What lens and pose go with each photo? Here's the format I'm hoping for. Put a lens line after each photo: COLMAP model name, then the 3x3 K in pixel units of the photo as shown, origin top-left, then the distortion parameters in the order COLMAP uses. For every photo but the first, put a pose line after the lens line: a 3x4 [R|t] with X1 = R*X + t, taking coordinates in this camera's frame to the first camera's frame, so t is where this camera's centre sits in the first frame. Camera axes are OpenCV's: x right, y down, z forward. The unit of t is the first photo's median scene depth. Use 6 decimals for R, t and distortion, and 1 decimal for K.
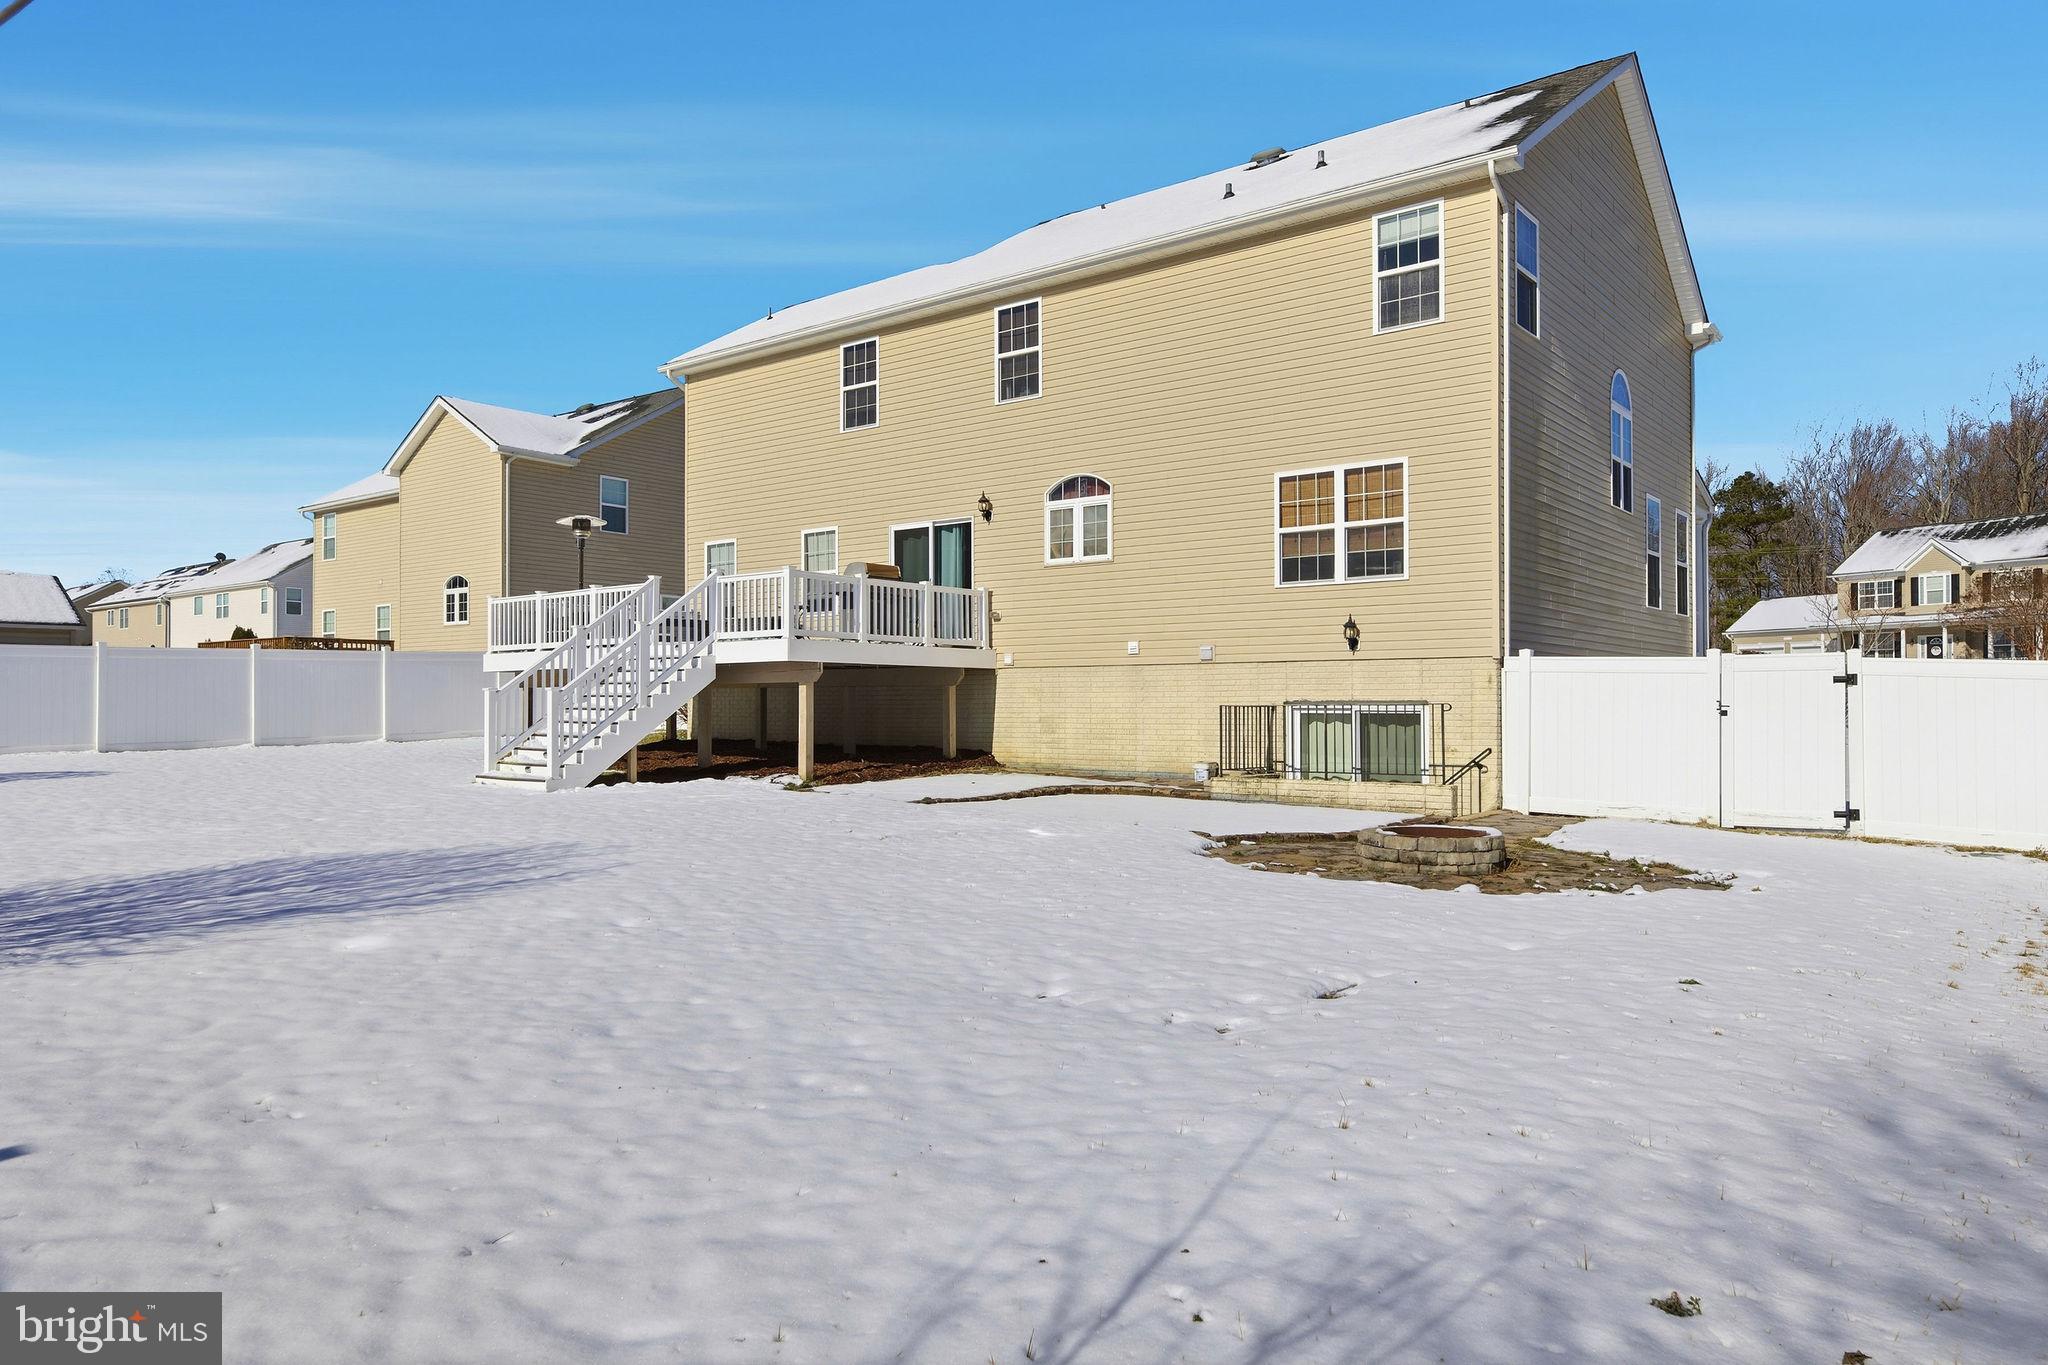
lens RADIAL K [[1332.1, 0, 1021.0], [0, 1332.1, 695.0], [0, 0, 1]] dist [0.008822, 0.000430]
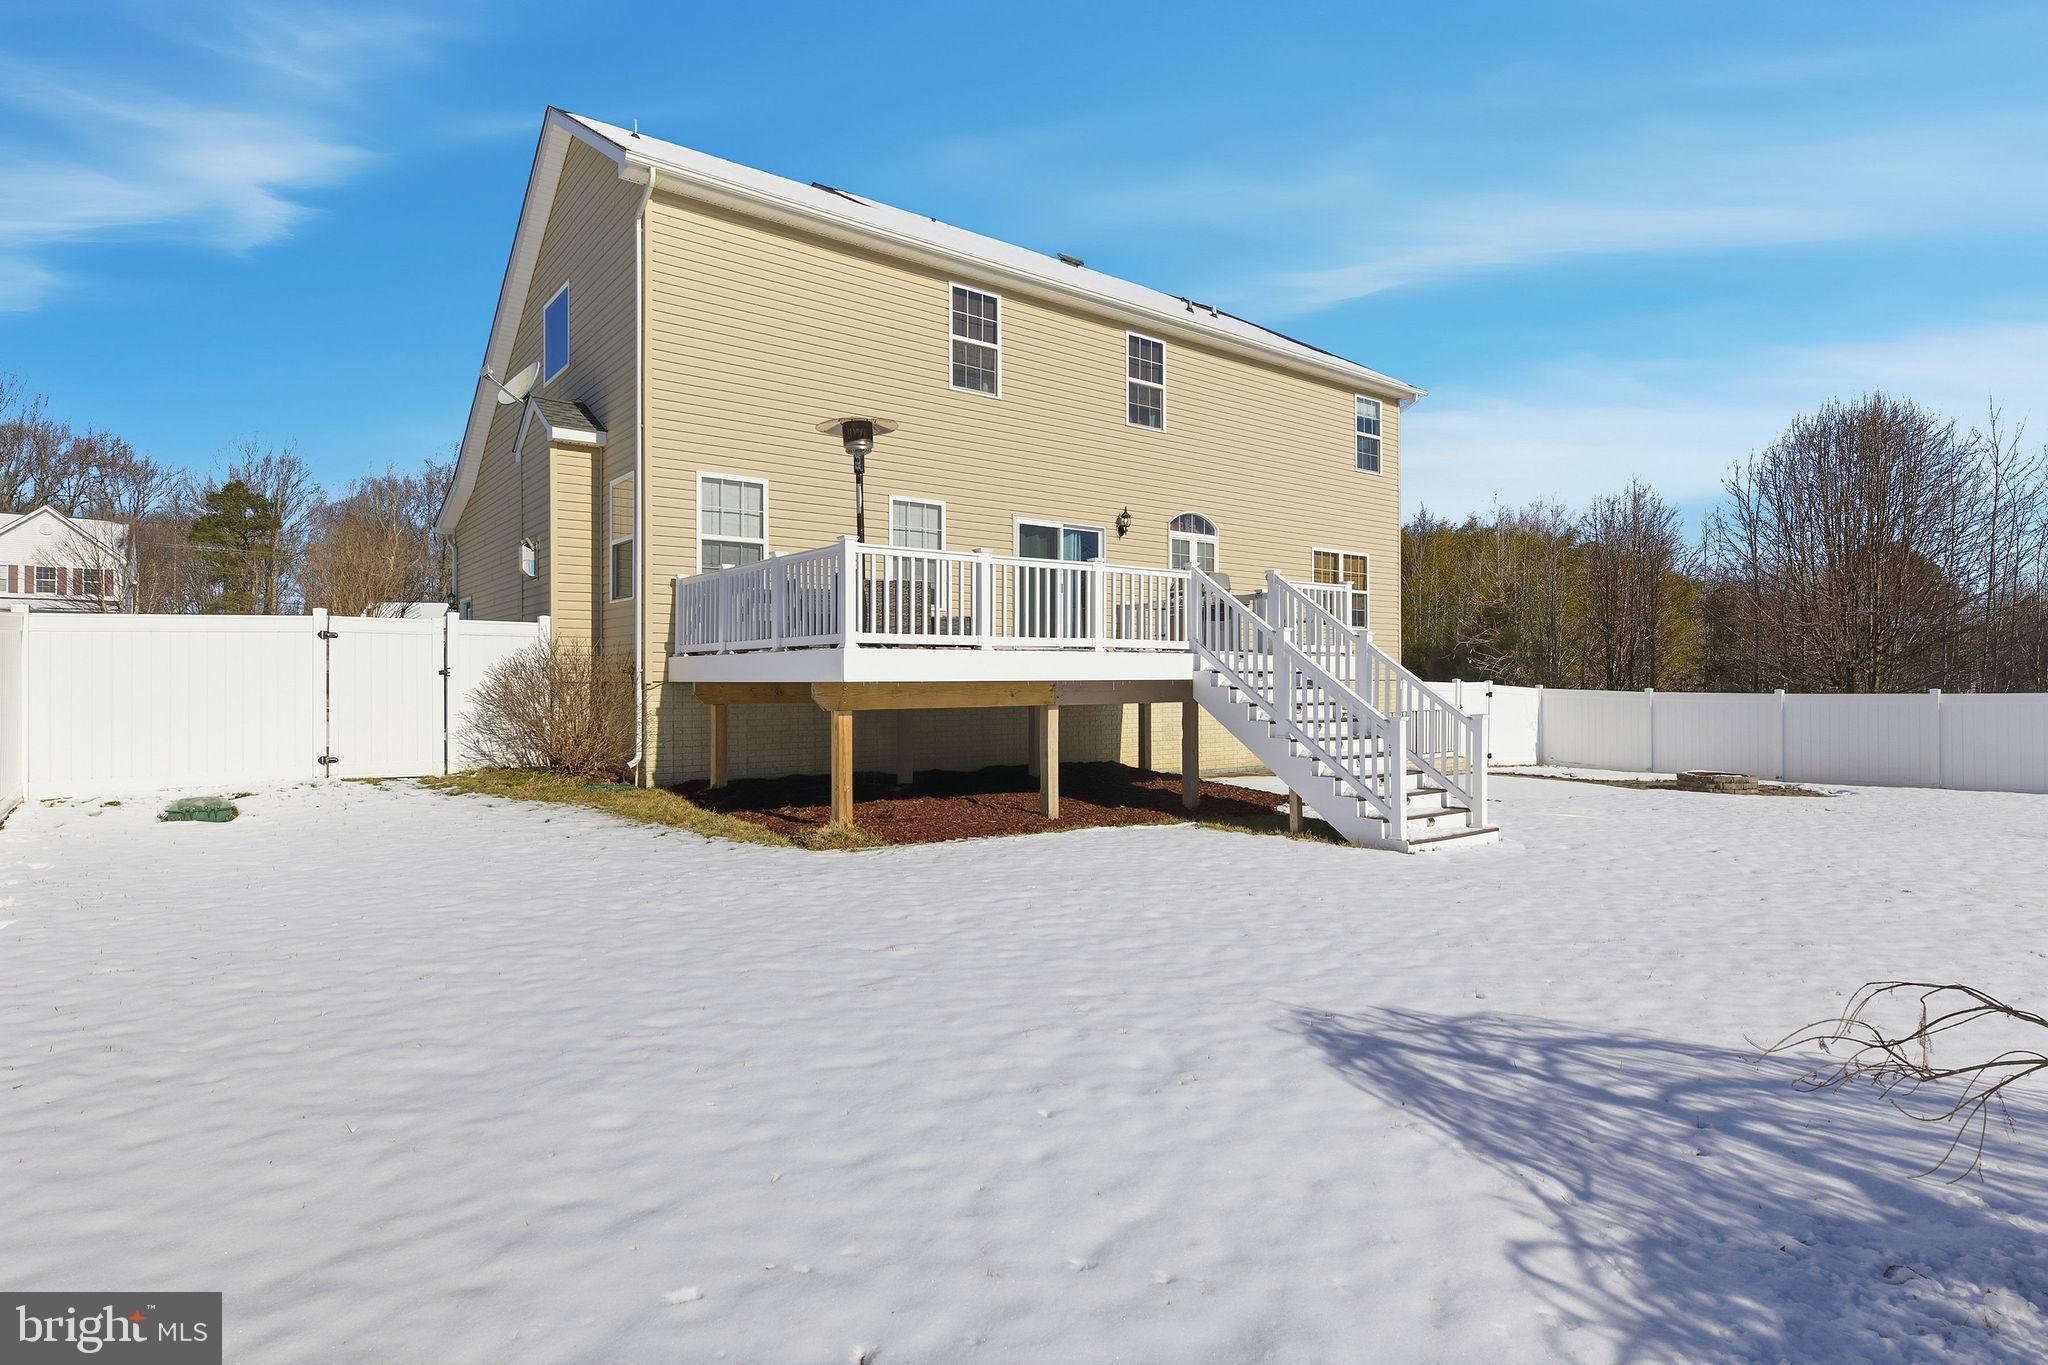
lens RADIAL K [[1043.7, 0, 1015.0], [0, 1043.7, 674.9], [0, 0, 1]] dist [0.003653, 0.000272]
pose [[0.246413, 0.007686, 0.969135, -0.922462], [-0.006092, 0.999961, -0.006381, -0.021214], [-0.969146, -0.004331, 0.246450, 0.994346]]
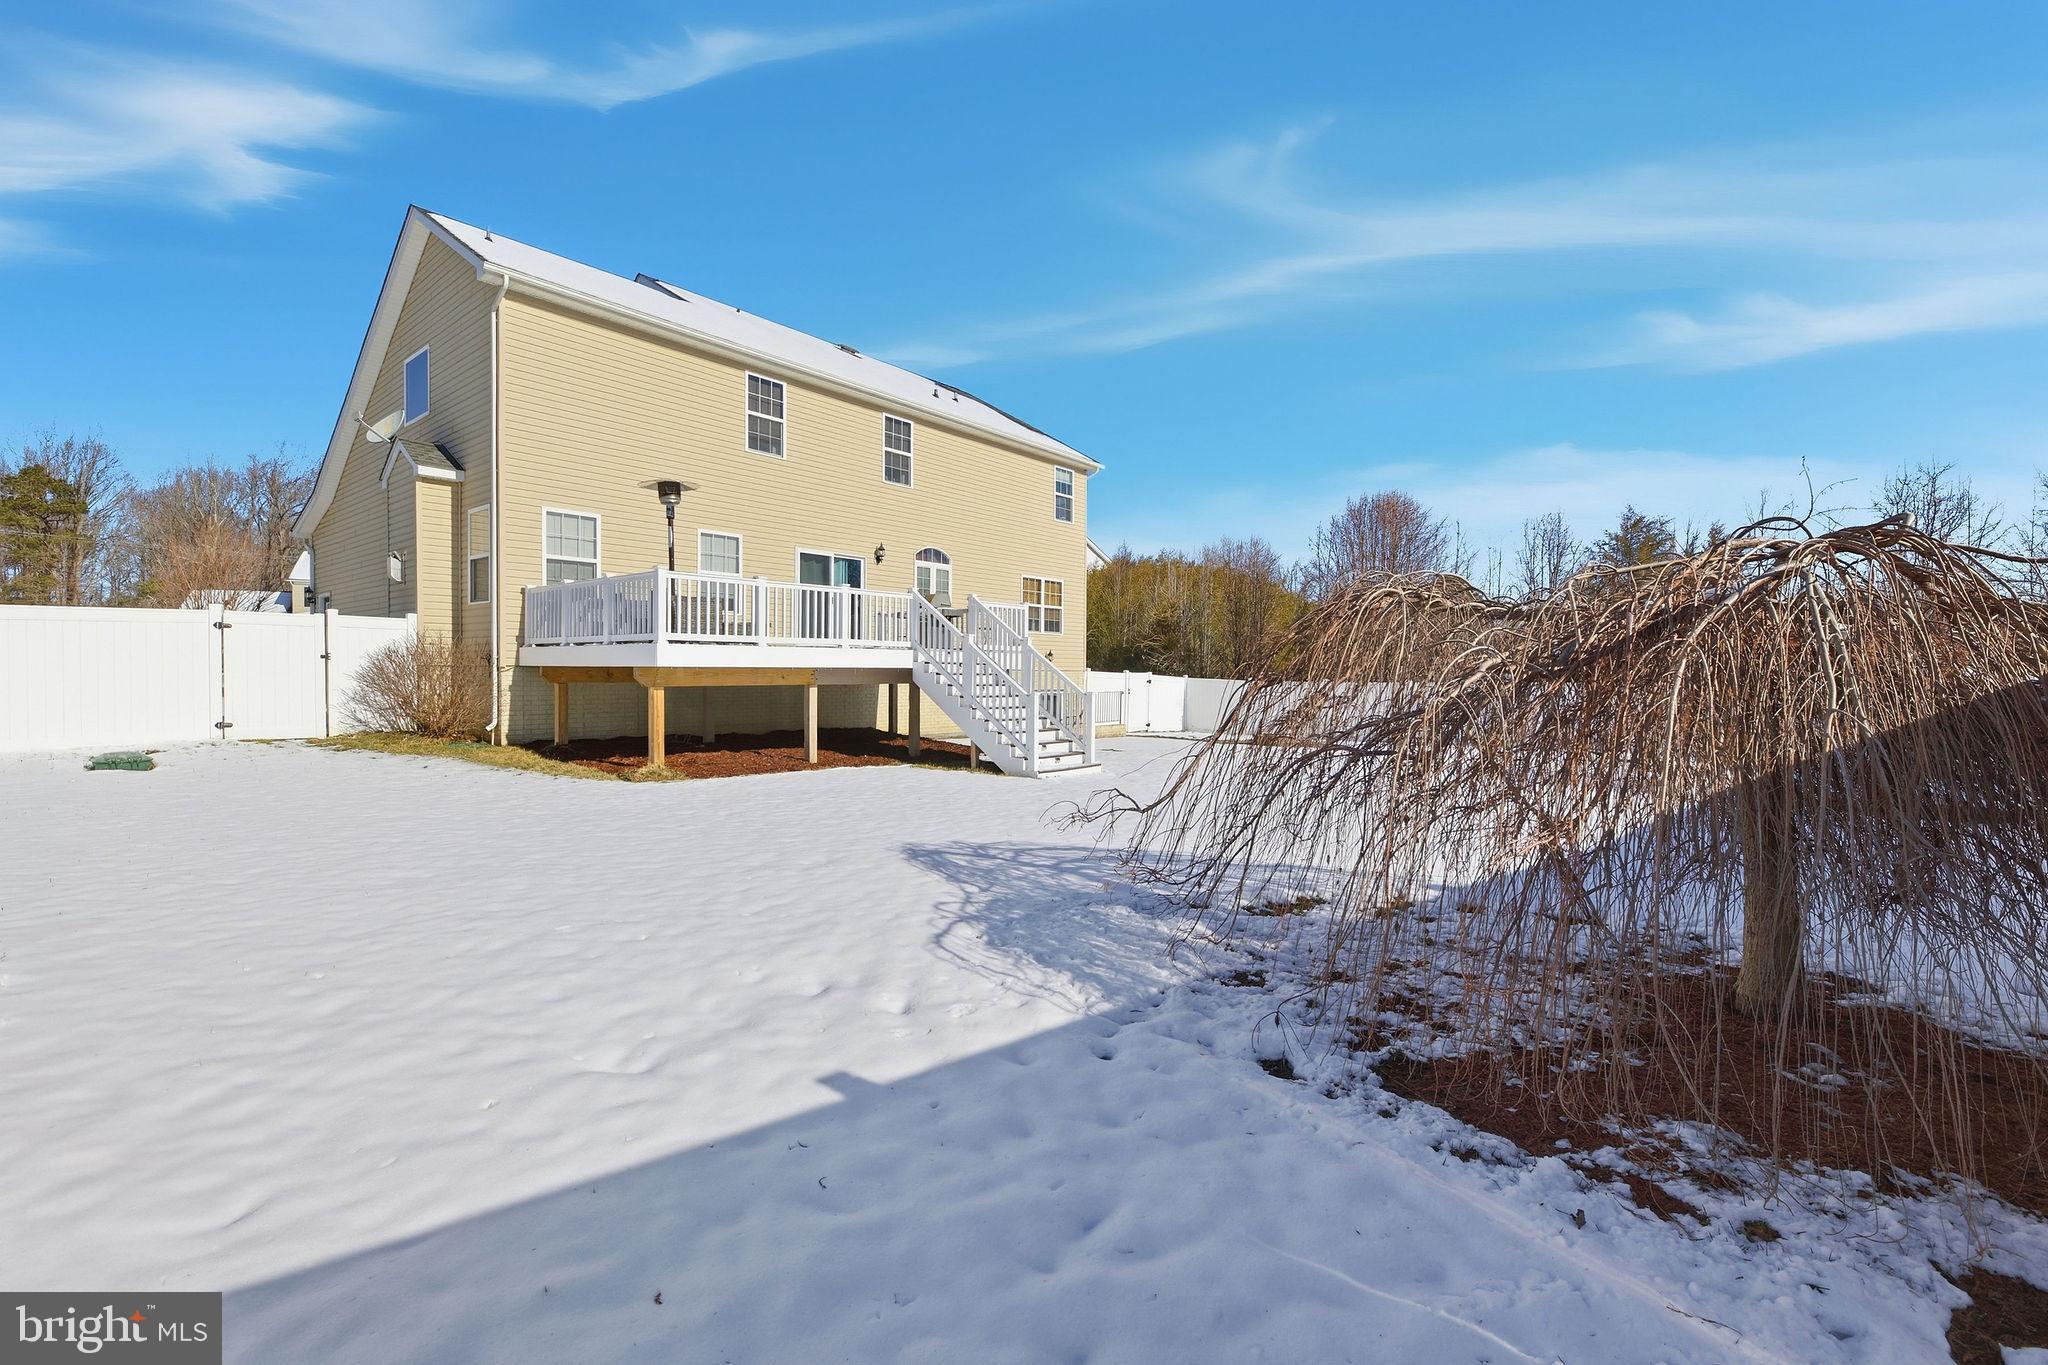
lens RADIAL K [[863.5, 0, 1014.7], [0, 863.5, 687.6], [0, 0, 1]] dist [-0.001338, -0.000356]
pose [[0.033119, -0.016183, 0.999320, -1.045742], [-0.015262, 0.999744, 0.016696, -0.019839], [-0.999335, -0.015805, 0.032863, 0.930595]]
